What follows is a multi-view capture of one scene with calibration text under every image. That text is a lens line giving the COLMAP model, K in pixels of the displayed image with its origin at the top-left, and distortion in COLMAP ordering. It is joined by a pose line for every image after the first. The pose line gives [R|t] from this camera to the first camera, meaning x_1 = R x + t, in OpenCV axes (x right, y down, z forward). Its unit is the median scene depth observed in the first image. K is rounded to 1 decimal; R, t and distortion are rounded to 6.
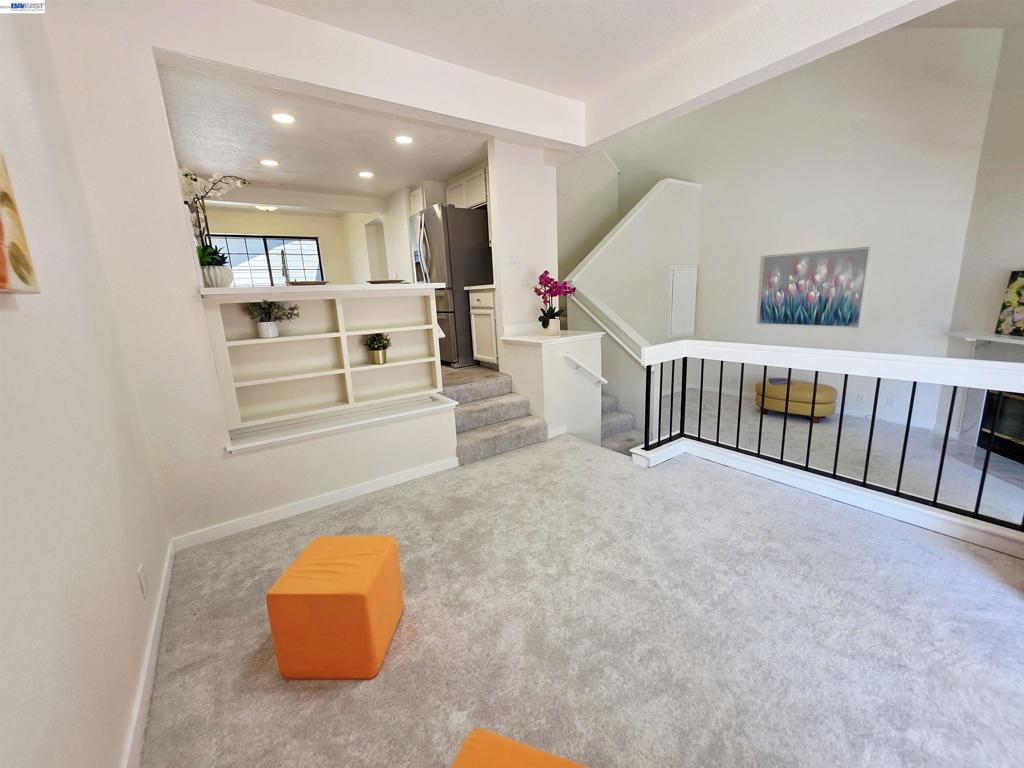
lens RADIAL K [[407.3, 0, 510.5], [0, 407.3, 378.6], [0, 0, 1]] dist [0.002704, 0.000106]
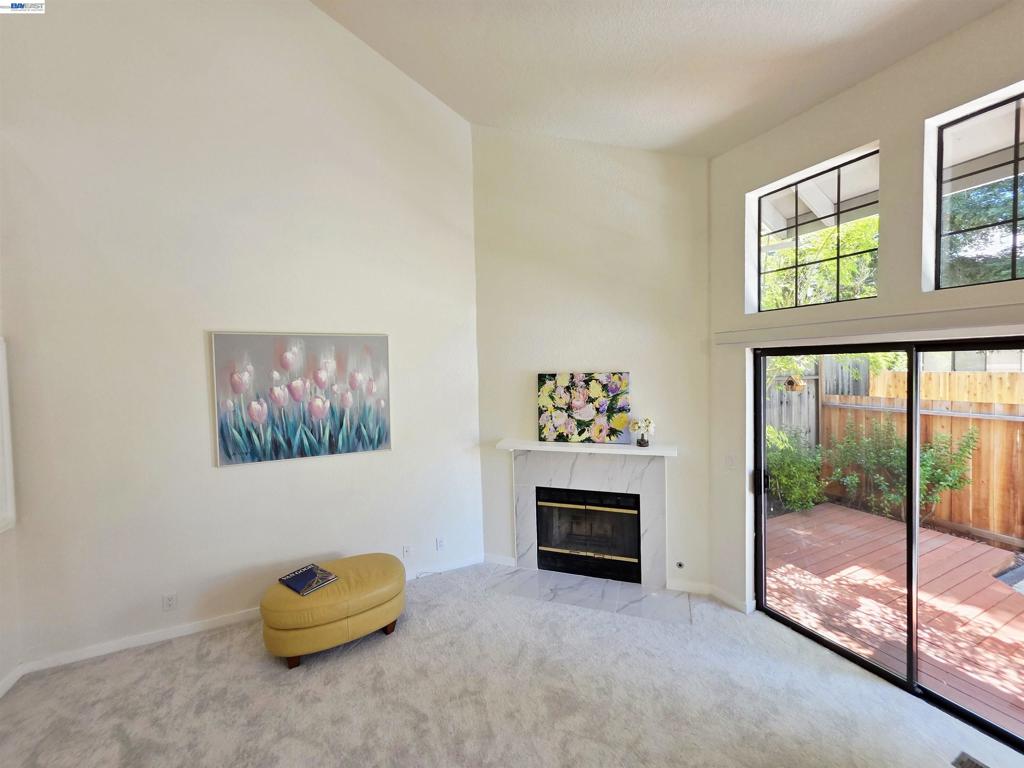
lens RADIAL K [[407.3, 0, 520.2], [0, 407.3, 380.3], [0, 0, 1]] dist [0.002704, 0.000106]
pose [[0.164458, 0.003284, 0.986379, 0.221923], [0.218777, 0.974966, -0.039723, -0.157256], [-0.961816, 0.222329, 0.159623, 0.639902]]
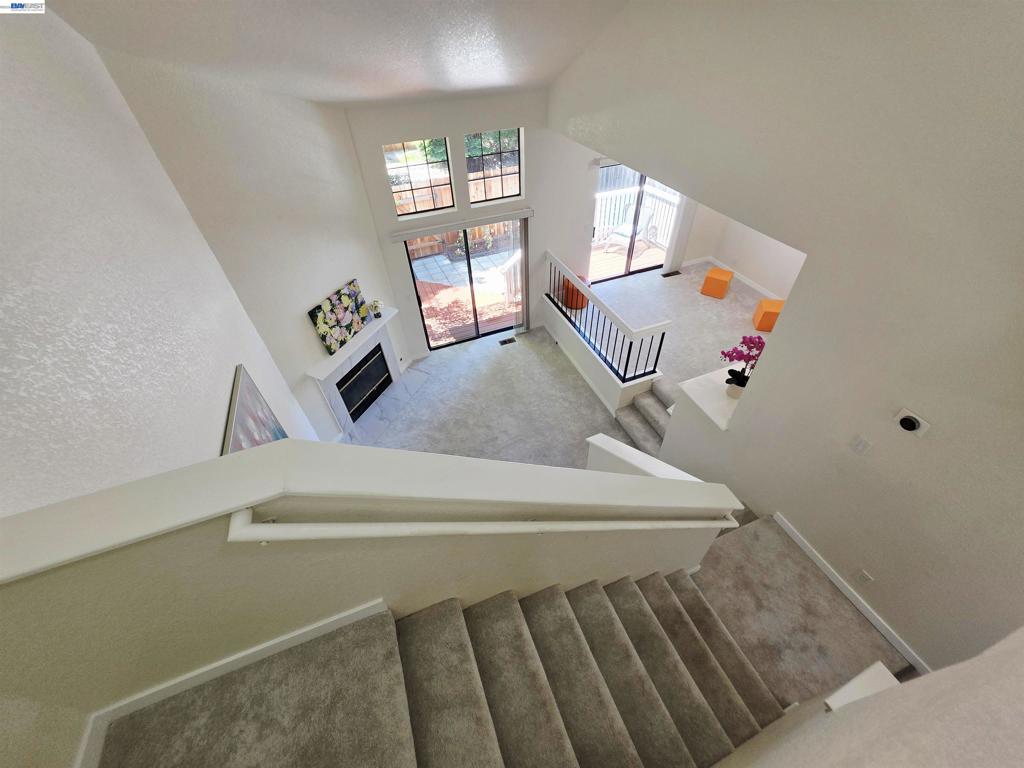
lens RADIAL K [[407.3, 0, 512.9], [0, 407.3, 383.6], [0, 0, 1]] dist [0.002704, 0.000106]
pose [[-0.967404, -0.108965, 0.228597, 0.288371], [0.125684, 0.577078, 0.806960, -0.706461], [-0.219849, 0.809387, -0.544573, 1.178439]]
